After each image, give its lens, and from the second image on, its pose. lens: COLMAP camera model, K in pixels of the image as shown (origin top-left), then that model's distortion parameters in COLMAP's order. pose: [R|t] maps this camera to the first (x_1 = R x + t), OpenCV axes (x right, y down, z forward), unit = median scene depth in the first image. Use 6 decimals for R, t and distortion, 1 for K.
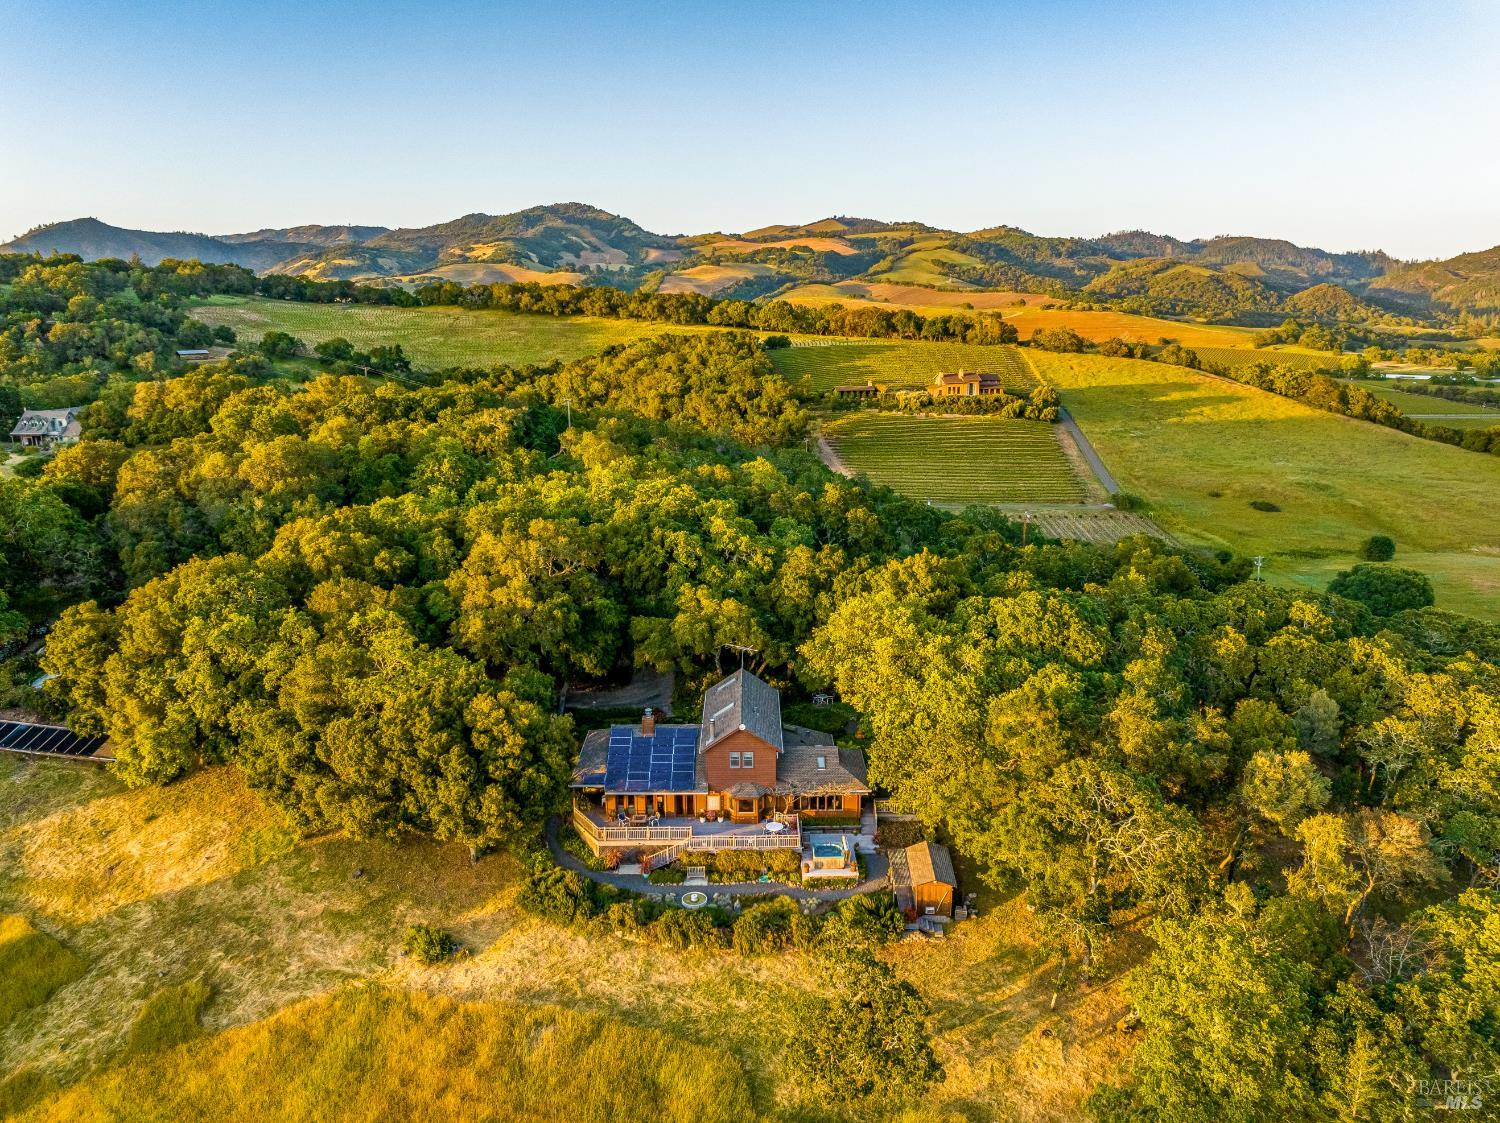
lens RADIAL K [[1054.3, 0, 747.8], [0, 1054.3, 561.3], [0, 0, 1]] dist [-0.027385, -0.002376]
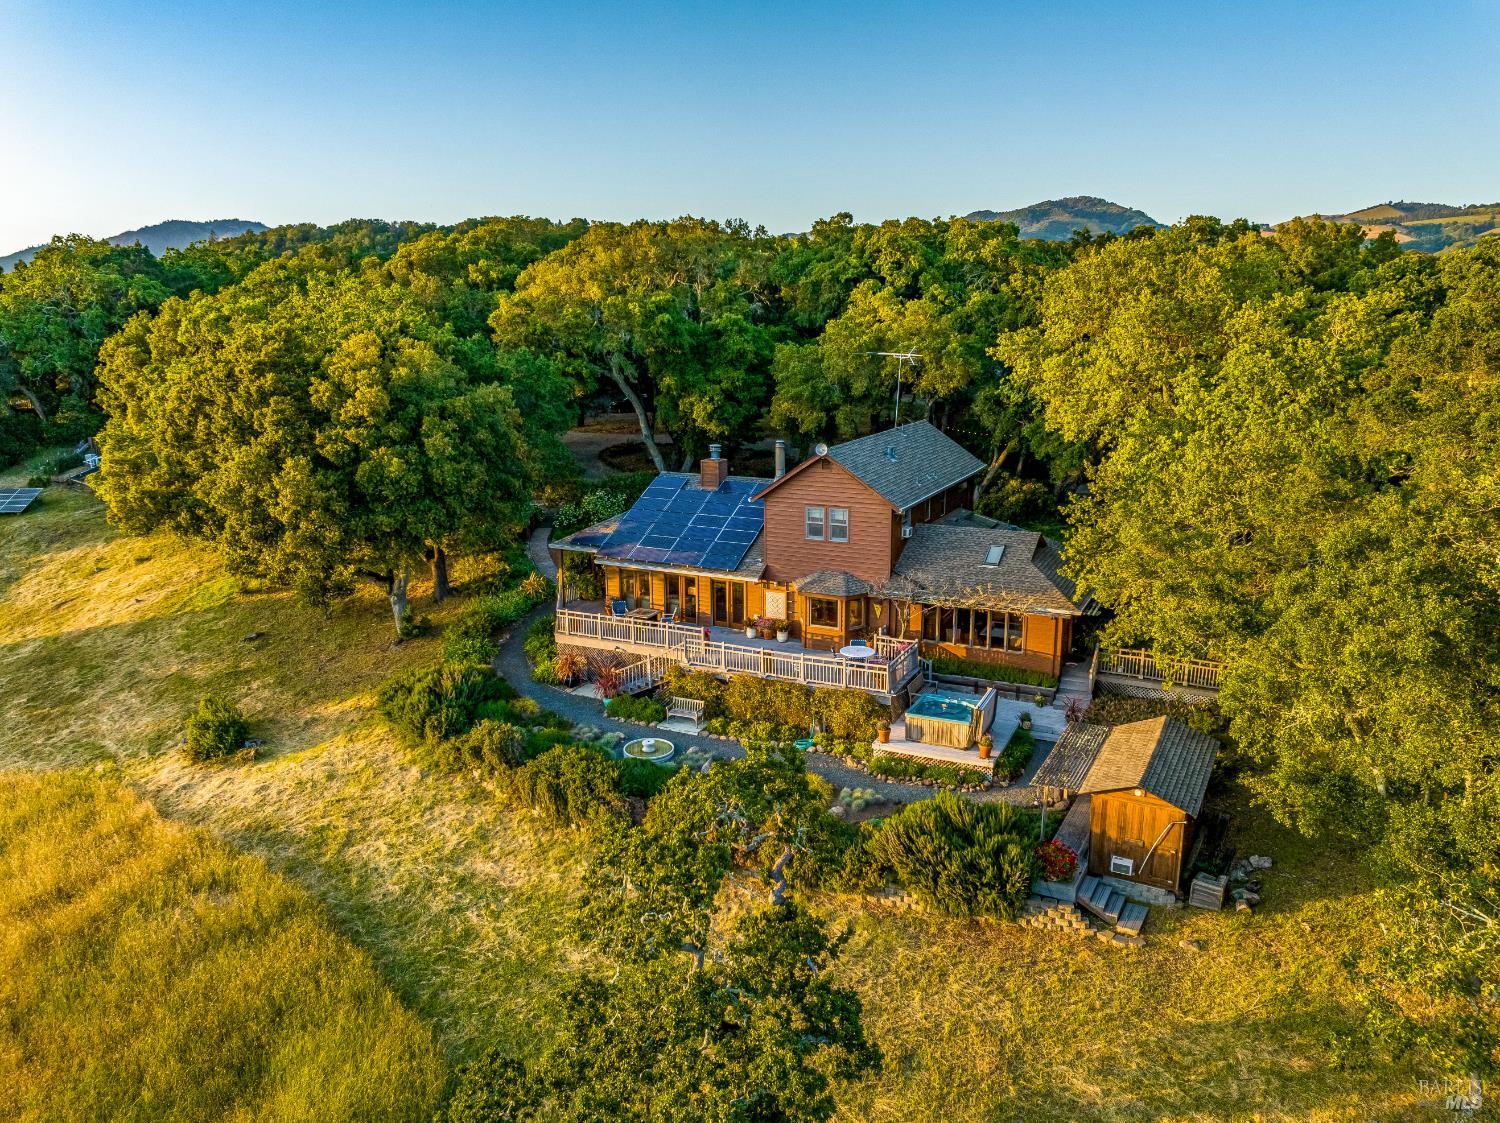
lens RADIAL K [[1054.3, 0, 751.6], [0, 1054.3, 565.8], [0, 0, 1]] dist [-0.027385, -0.002376]
pose [[0.900195, 0.100695, -0.423686, 0.190978], [-0.099456, 0.994725, 0.025097, 0.211055], [0.423979, 0.019546, 0.905461, 0.549264]]
